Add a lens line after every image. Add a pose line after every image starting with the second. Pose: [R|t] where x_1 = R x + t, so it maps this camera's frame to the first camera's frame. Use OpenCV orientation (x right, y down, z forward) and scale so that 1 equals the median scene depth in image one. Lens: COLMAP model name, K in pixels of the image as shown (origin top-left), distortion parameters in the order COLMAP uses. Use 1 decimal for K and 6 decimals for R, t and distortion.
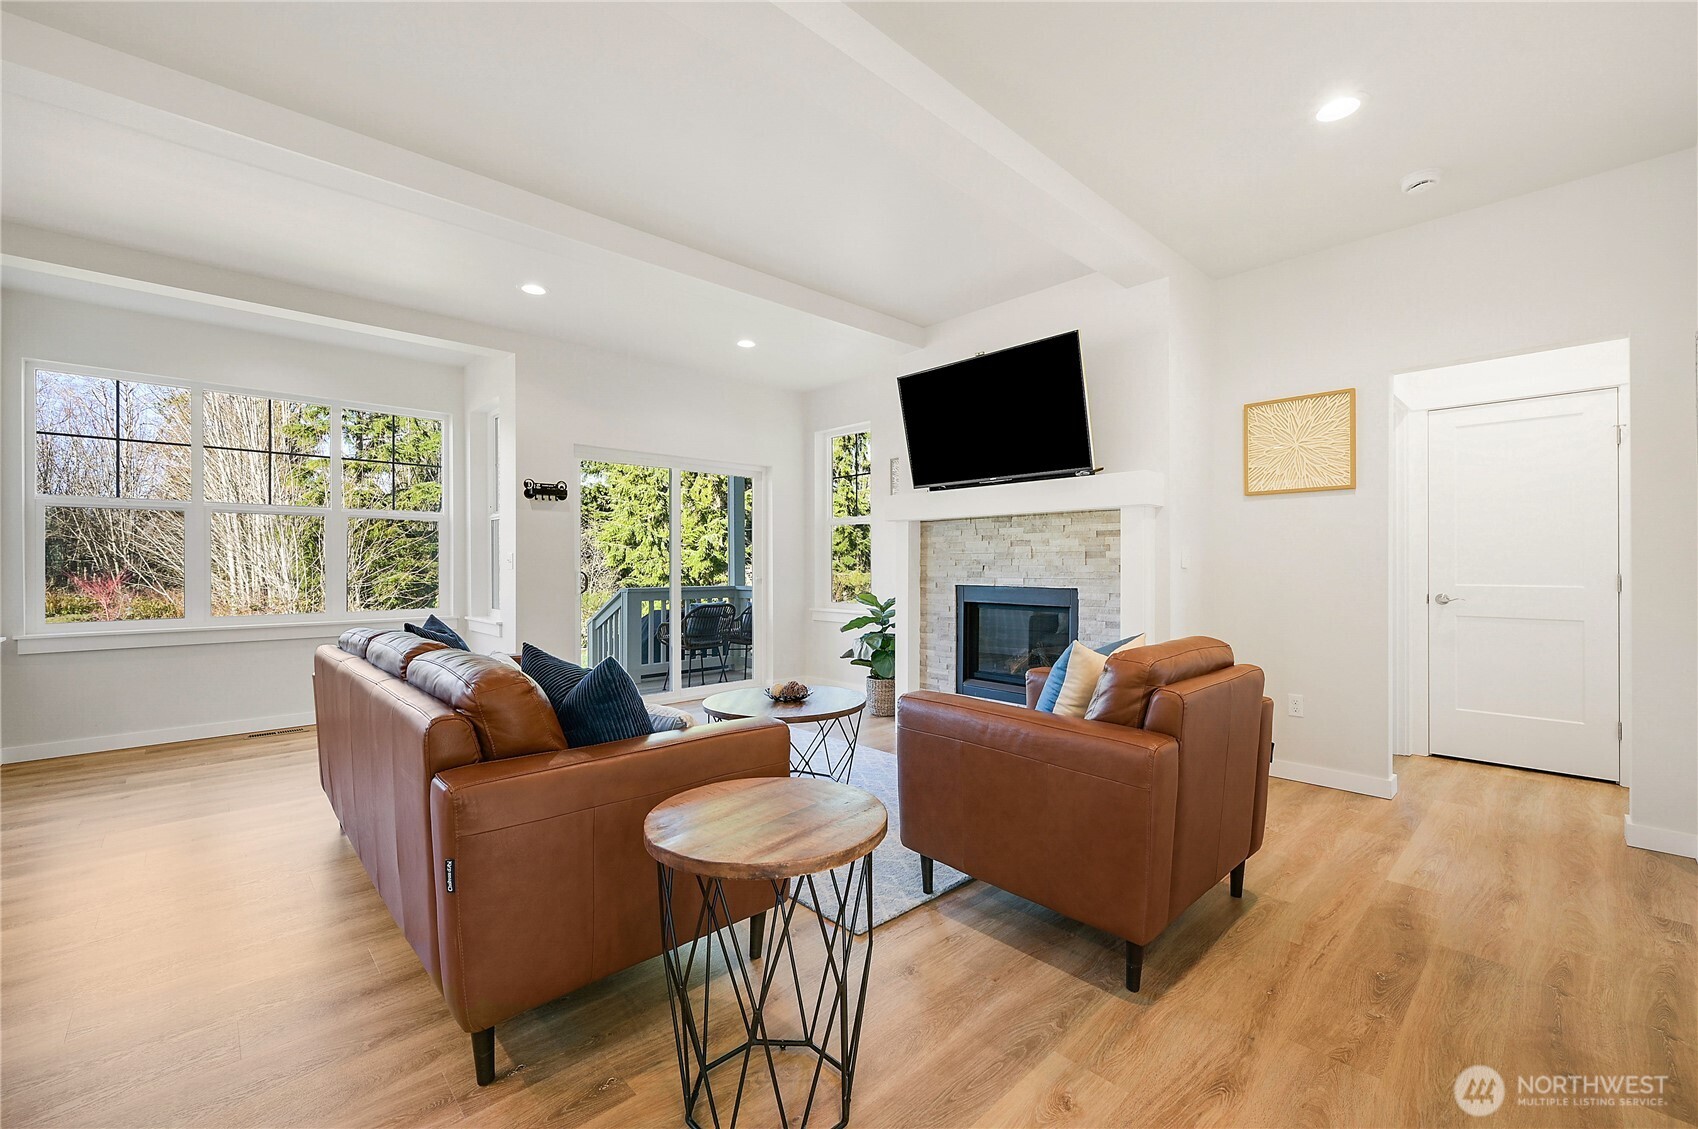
lens RADIAL K [[697.1, 0, 851.7], [0, 697.1, 563.1], [0, 0, 1]] dist [-0.003180, 0.001220]
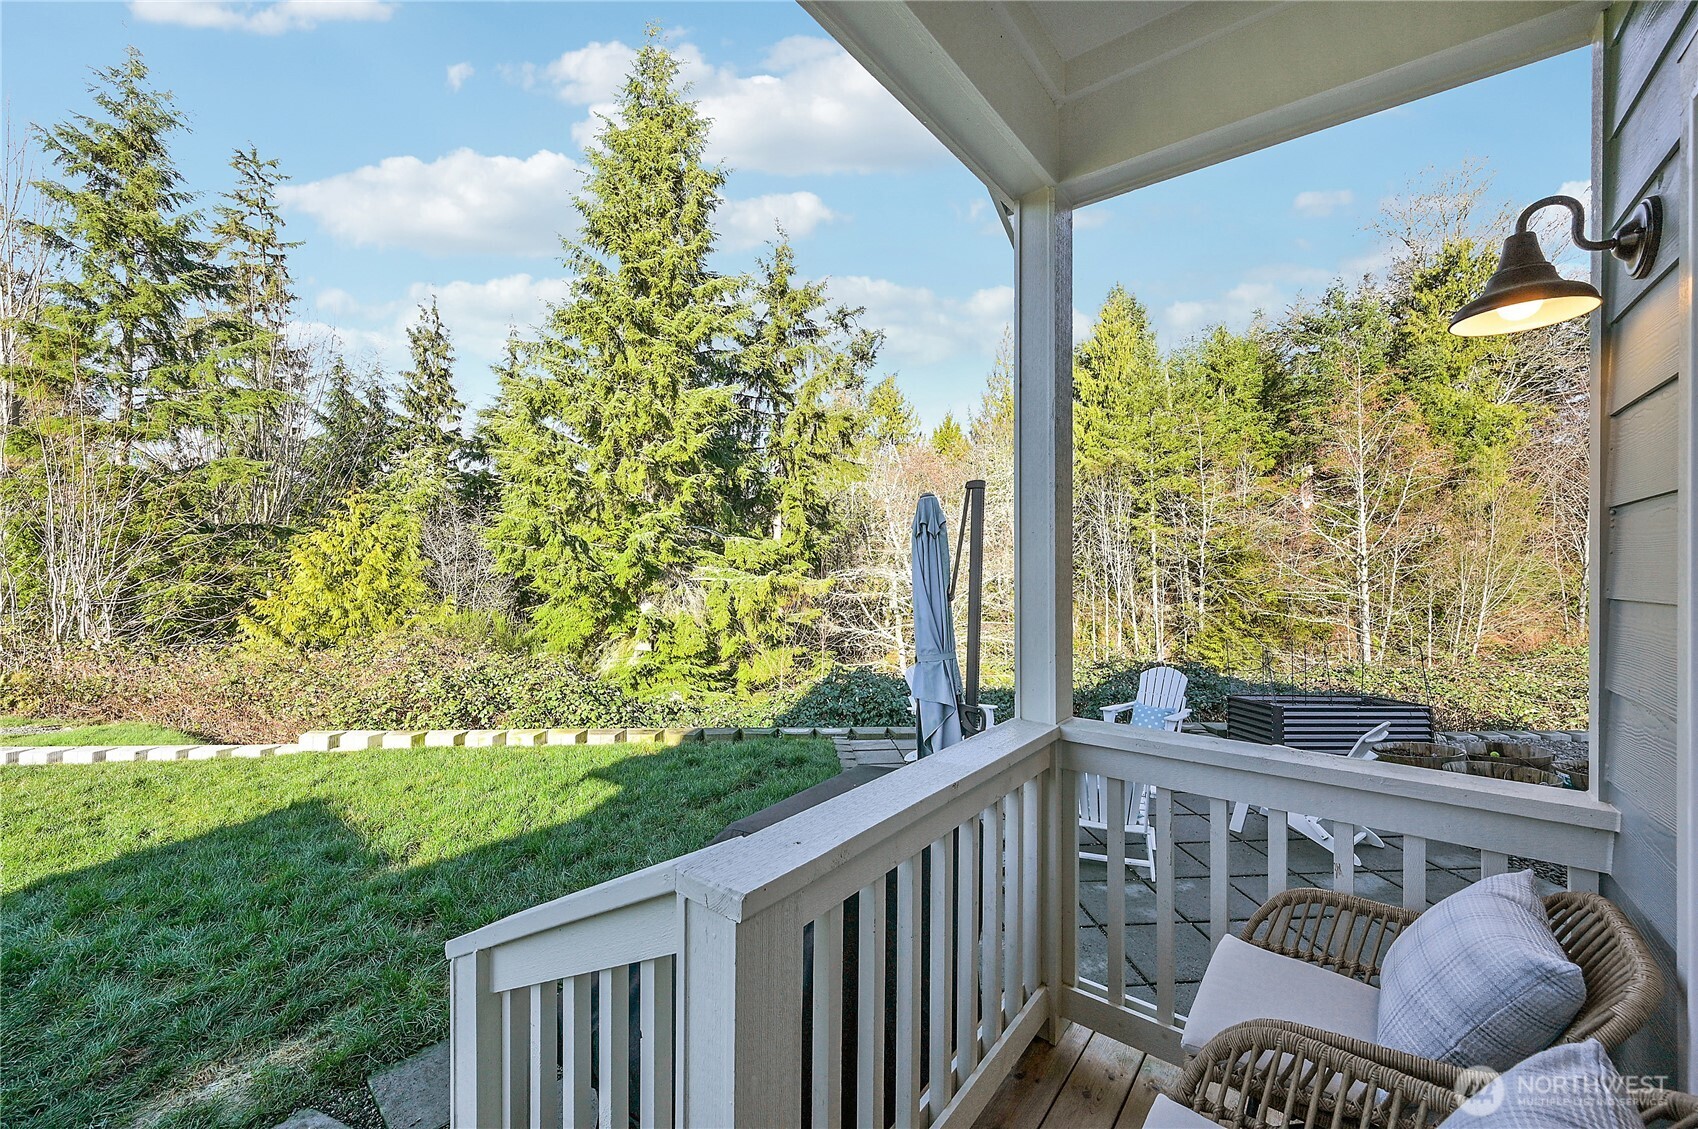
lens RADIAL K [[672.2, 0, 858.7], [0, 672.2, 570.5], [0, 0, 1]] dist [-0.007305, 0.000289]
pose [[0.986750, 0.000520, 0.162248, -0.452123], [-0.002234, 0.999944, 0.010380, -0.037421], [-0.162233, -0.010605, 0.986695, 1.185147]]
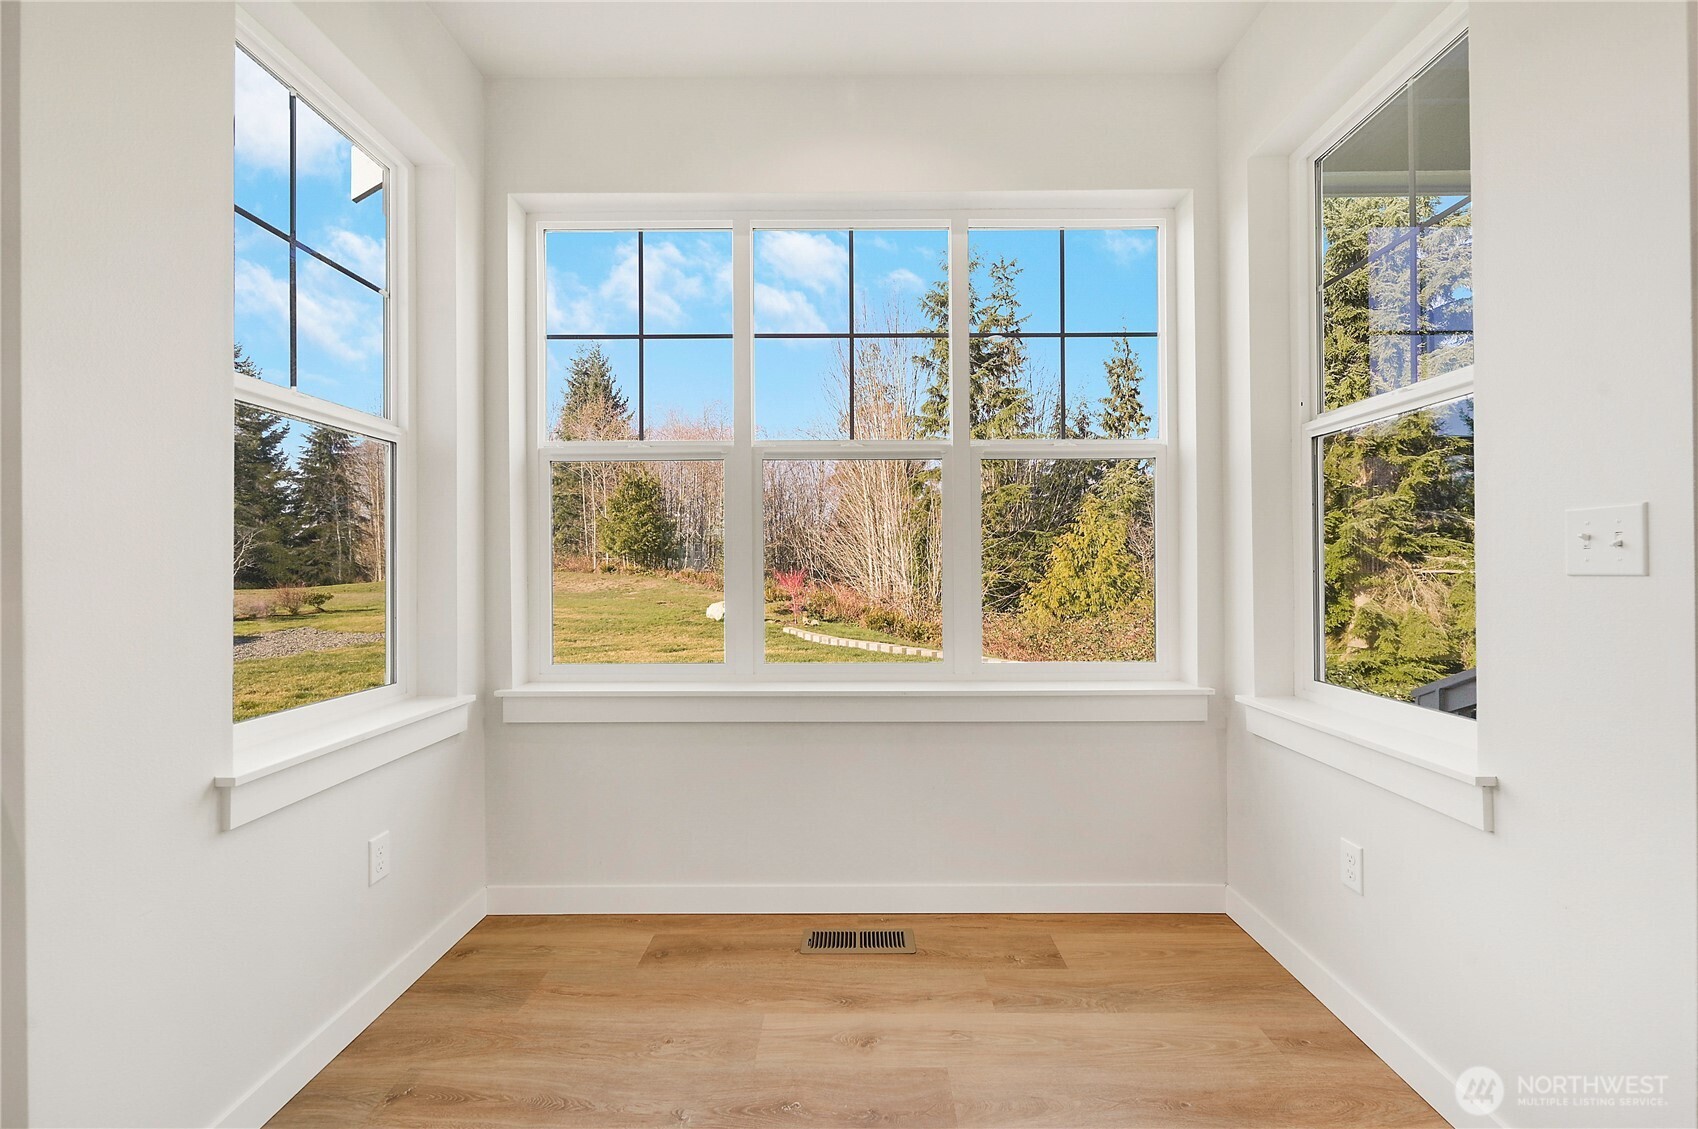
lens RADIAL K [[666.1, 0, 850.8], [0, 666.1, 563.3], [0, 0, 1]] dist [-0.000517, -0.000051]
pose [[0.720419, -0.003362, -0.693531, -0.538155], [0.004720, 0.999989, 0.000055, 0.003659], [0.693523, -0.003313, 0.720427, 0.695515]]
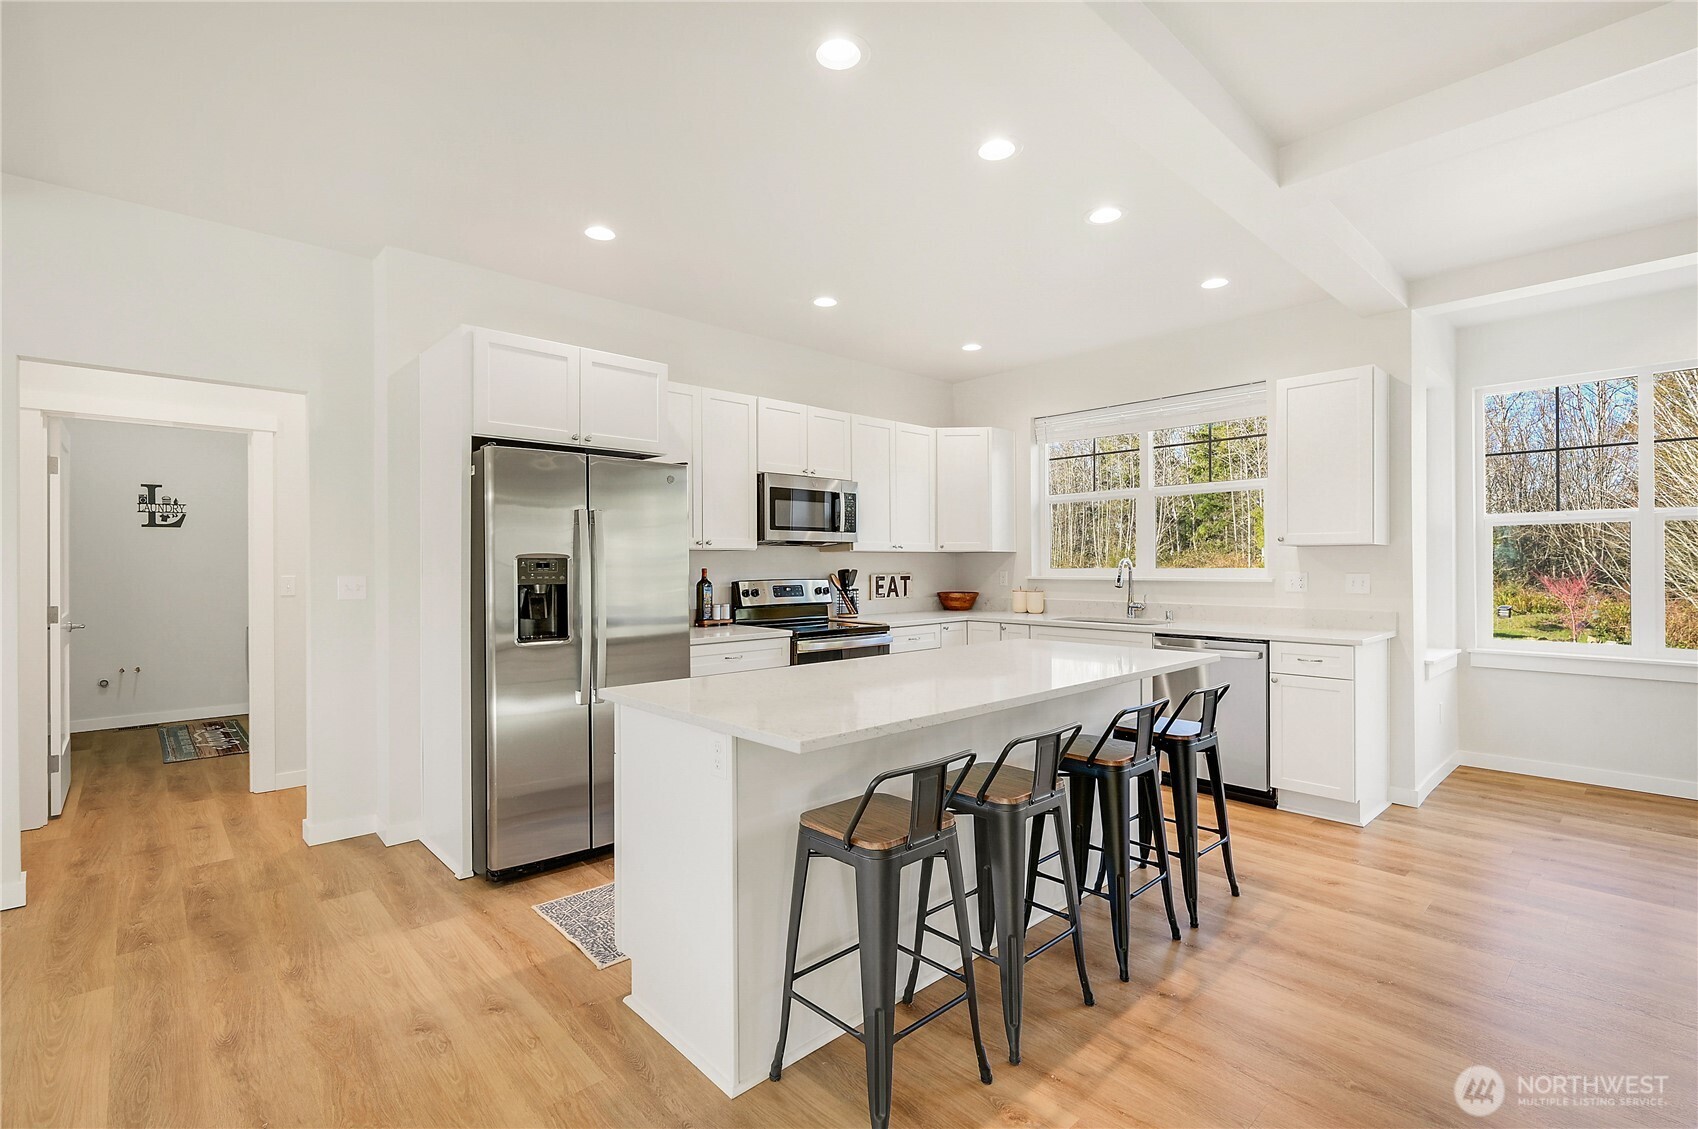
lens RADIAL K [[767.4, 0, 854.2], [0, 767.4, 563.5], [0, 0, 1]] dist [-0.000498, 0.001899]
pose [[-0.006374, 0.000872, -0.999979, -0.004964], [0.007572, 0.999971, 0.000824, -0.030391], [0.999951, -0.007567, -0.006381, 0.047484]]
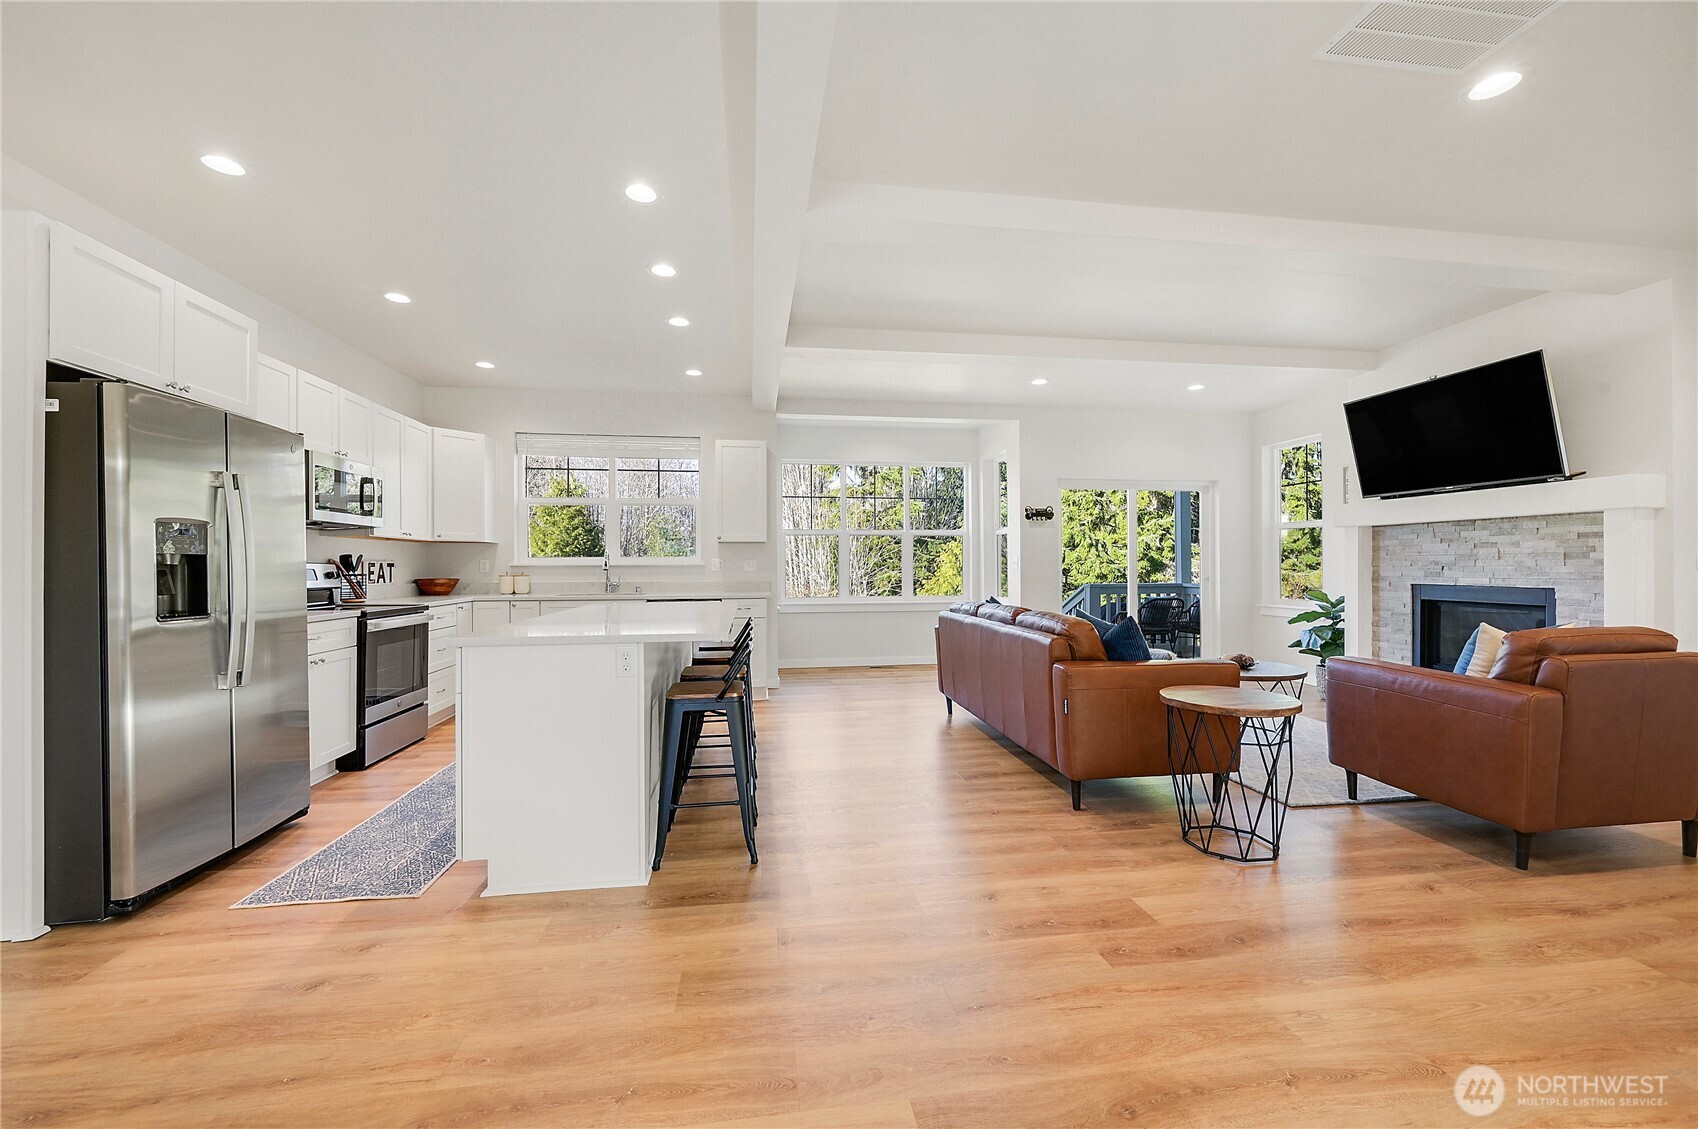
lens RADIAL K [[666.1, 0, 849.8], [0, 666.1, 563.3], [0, 0, 1]] dist [-0.000517, -0.000051]
pose [[0.818198, -0.003763, -0.574925, 0.027314], [0.004227, 0.999991, -0.000530, -0.004087], [0.574921, -0.001996, 0.818206, -0.351535]]
